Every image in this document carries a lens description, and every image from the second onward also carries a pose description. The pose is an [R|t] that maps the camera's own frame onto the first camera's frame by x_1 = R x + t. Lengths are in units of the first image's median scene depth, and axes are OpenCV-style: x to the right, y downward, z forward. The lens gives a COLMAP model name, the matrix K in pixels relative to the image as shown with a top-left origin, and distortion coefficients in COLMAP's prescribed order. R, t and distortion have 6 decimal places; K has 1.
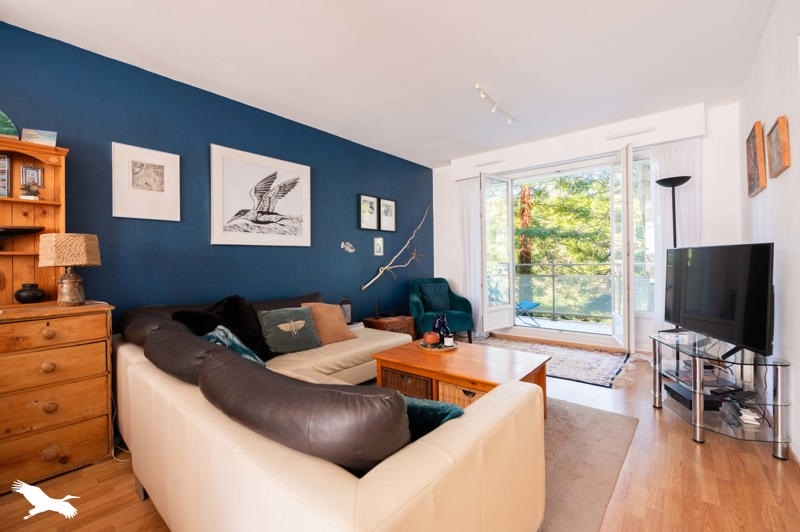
lens RADIAL K [[345.8, 0, 399.6], [0, 345.8, 263.0], [0, 0, 1]] dist [0.000006, -0.000321]
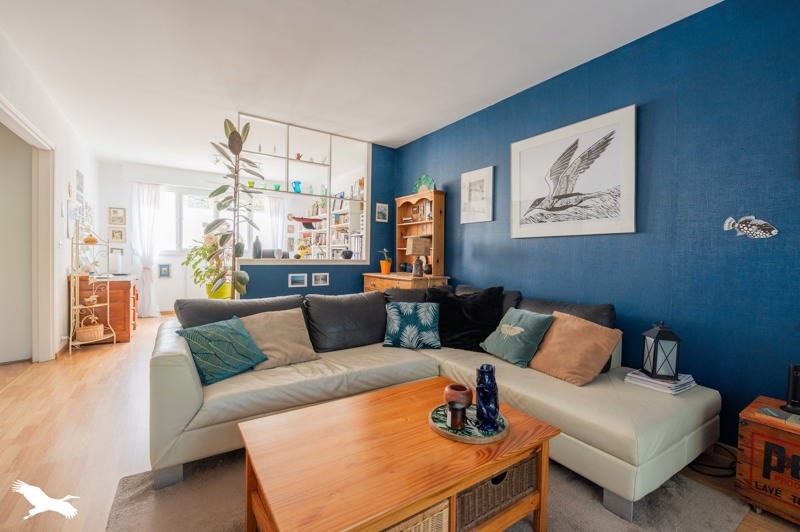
lens RADIAL K [[345.8, 0, 400.2], [0, 345.8, 264.3], [0, 0, 1]] dist [0.000006, -0.000321]
pose [[-0.268519, 0.029836, -0.962812, 0.503966], [-0.017503, 0.999204, 0.035845, -0.006009], [0.963115, 0.026477, -0.267784, 0.839350]]
